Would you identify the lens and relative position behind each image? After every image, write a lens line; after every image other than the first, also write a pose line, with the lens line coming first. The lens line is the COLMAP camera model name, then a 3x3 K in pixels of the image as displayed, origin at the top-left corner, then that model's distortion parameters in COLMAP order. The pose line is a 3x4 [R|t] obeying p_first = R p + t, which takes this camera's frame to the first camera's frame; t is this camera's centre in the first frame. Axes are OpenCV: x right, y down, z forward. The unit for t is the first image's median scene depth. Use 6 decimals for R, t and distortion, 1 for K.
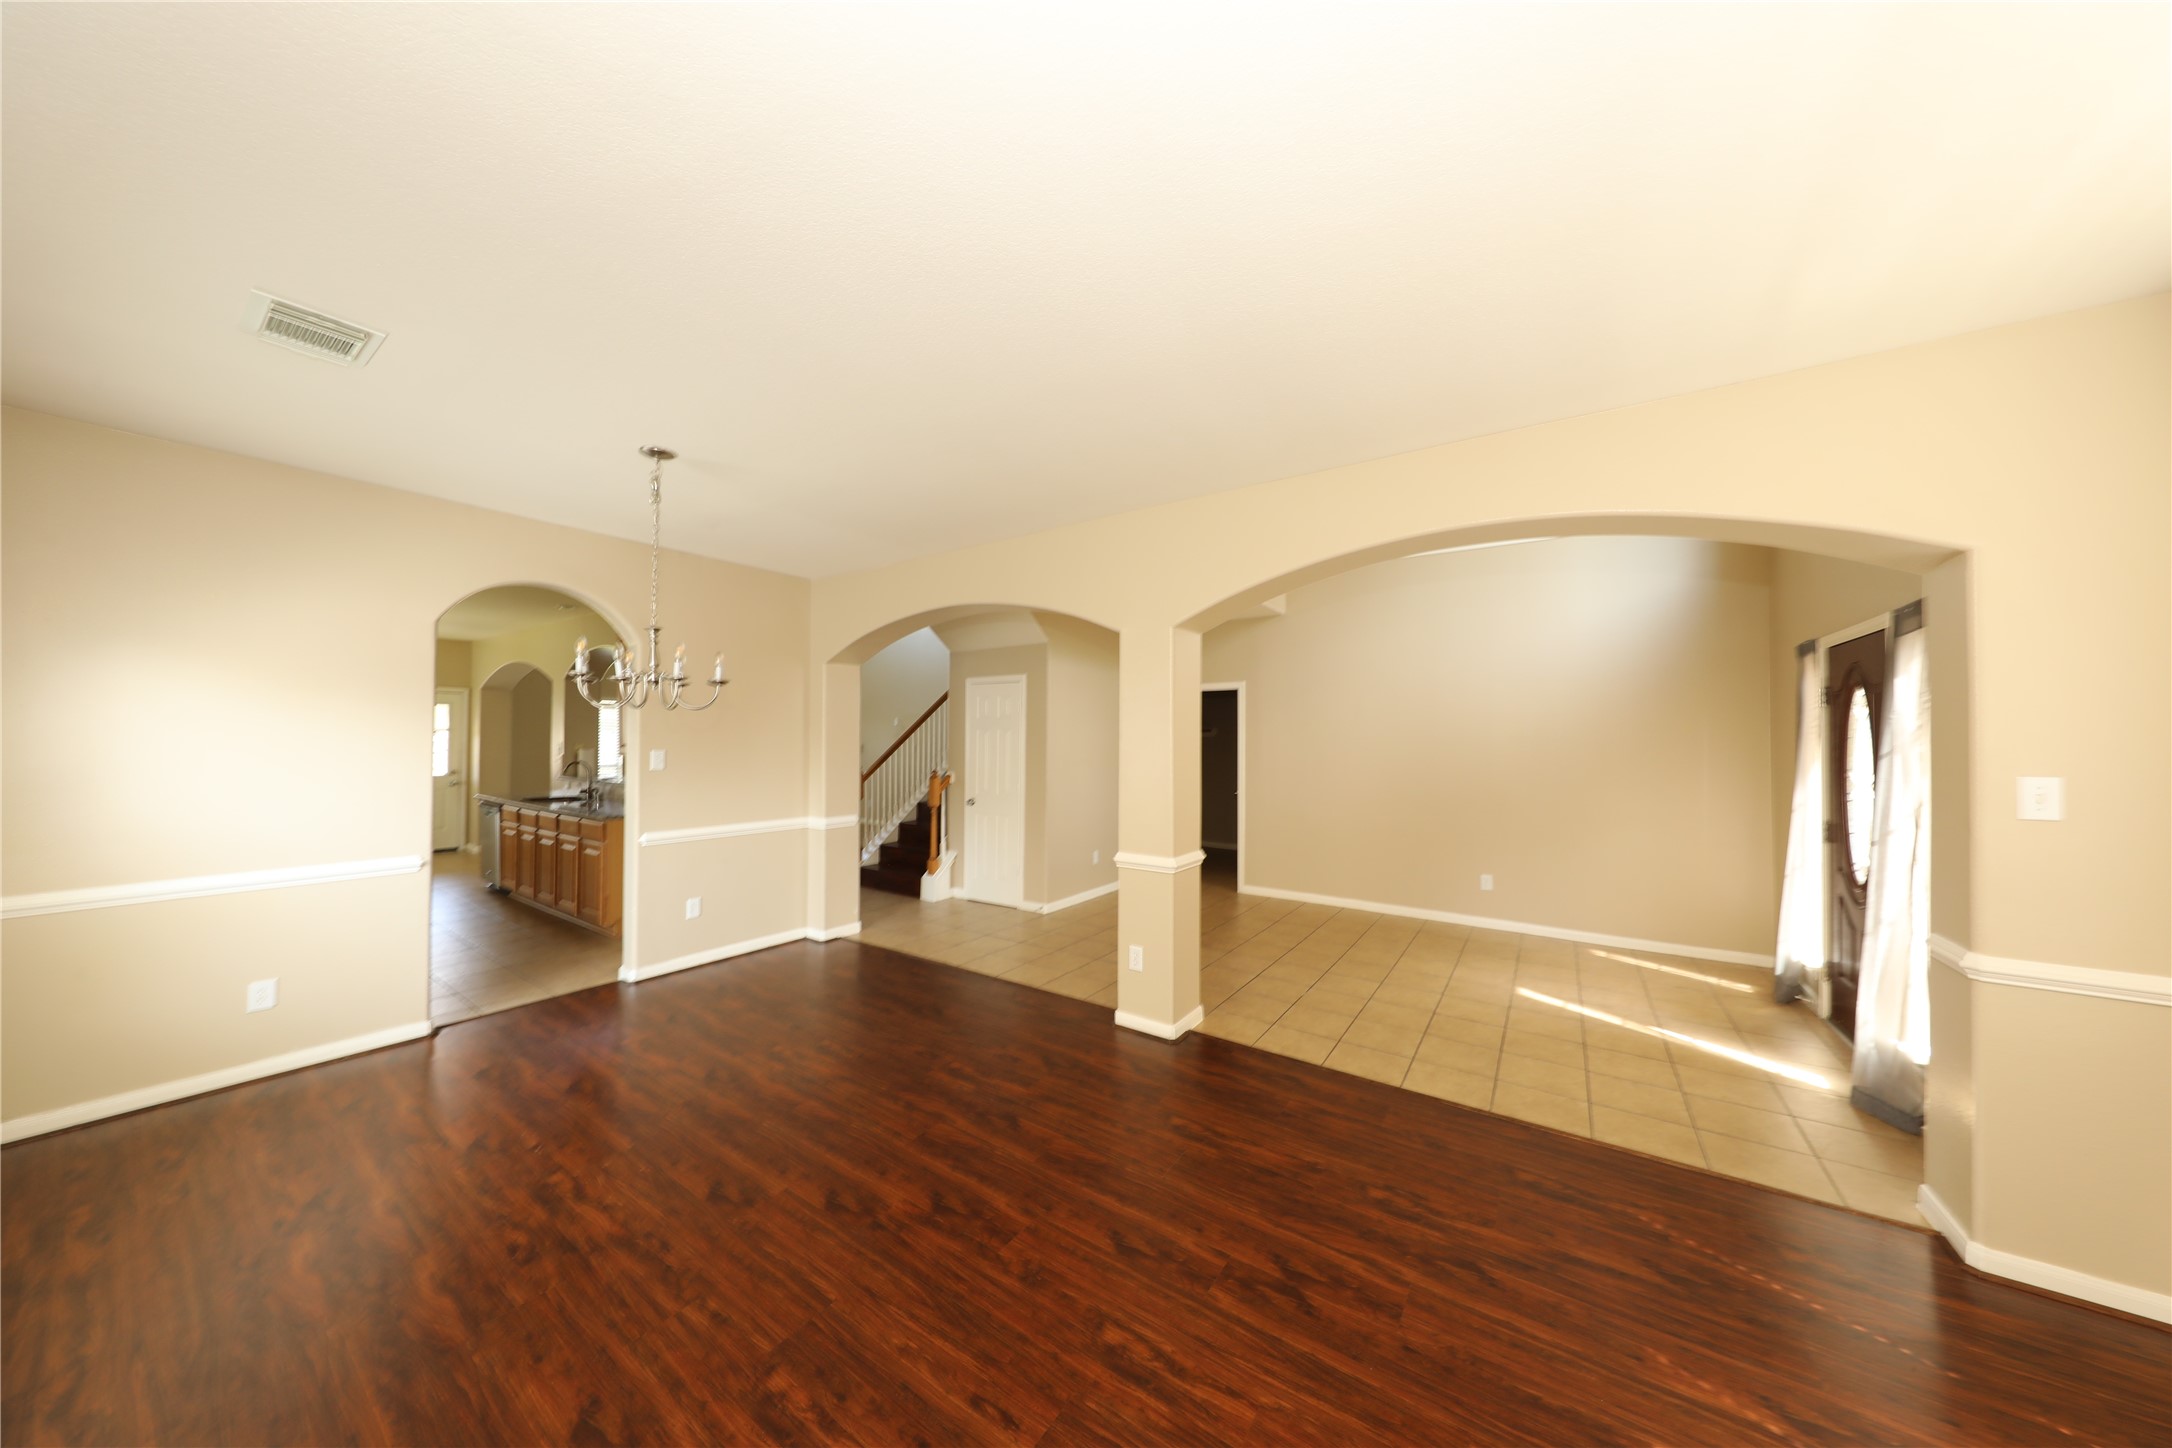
lens RADIAL K [[689.3, 0, 1086.1], [0, 689.3, 735.6], [0, 0, 1]] dist [0.000552, -0.000073]
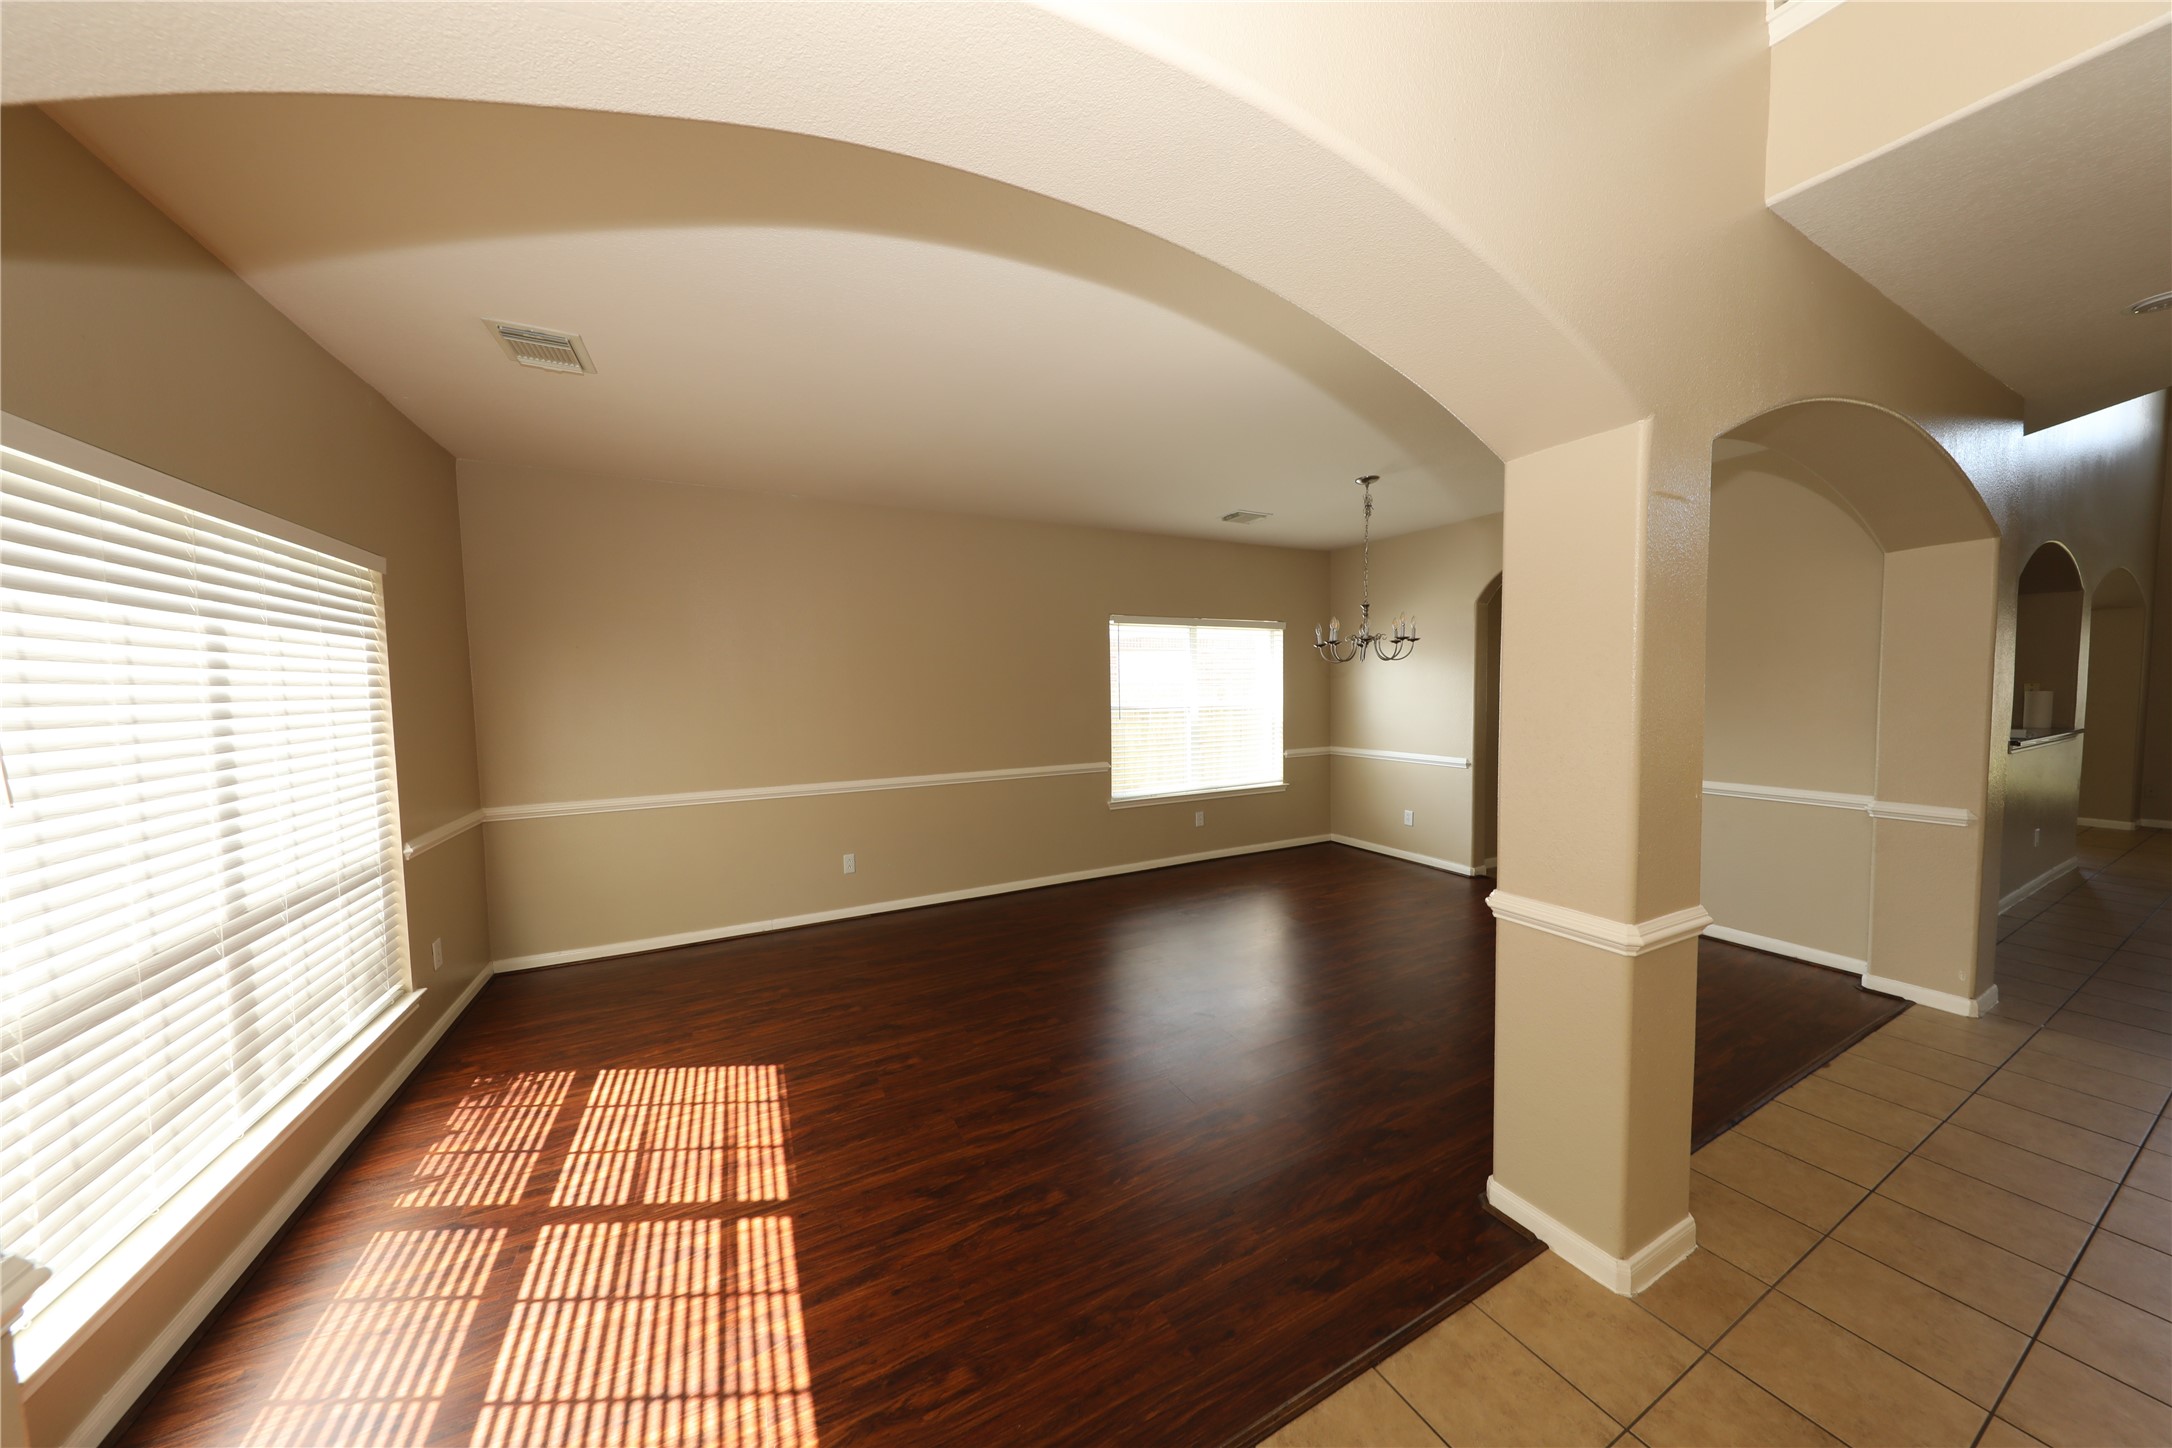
lens RADIAL K [[689.3, 0, 1091.7], [0, 689.3, 721.6], [0, 0, 1]] dist [0.000552, -0.000073]
pose [[-0.473837, 0.045409, -0.879441, 1.347627], [0.013793, 0.998930, 0.044148, 0.024977], [0.880505, 0.008789, -0.473956, 1.710475]]
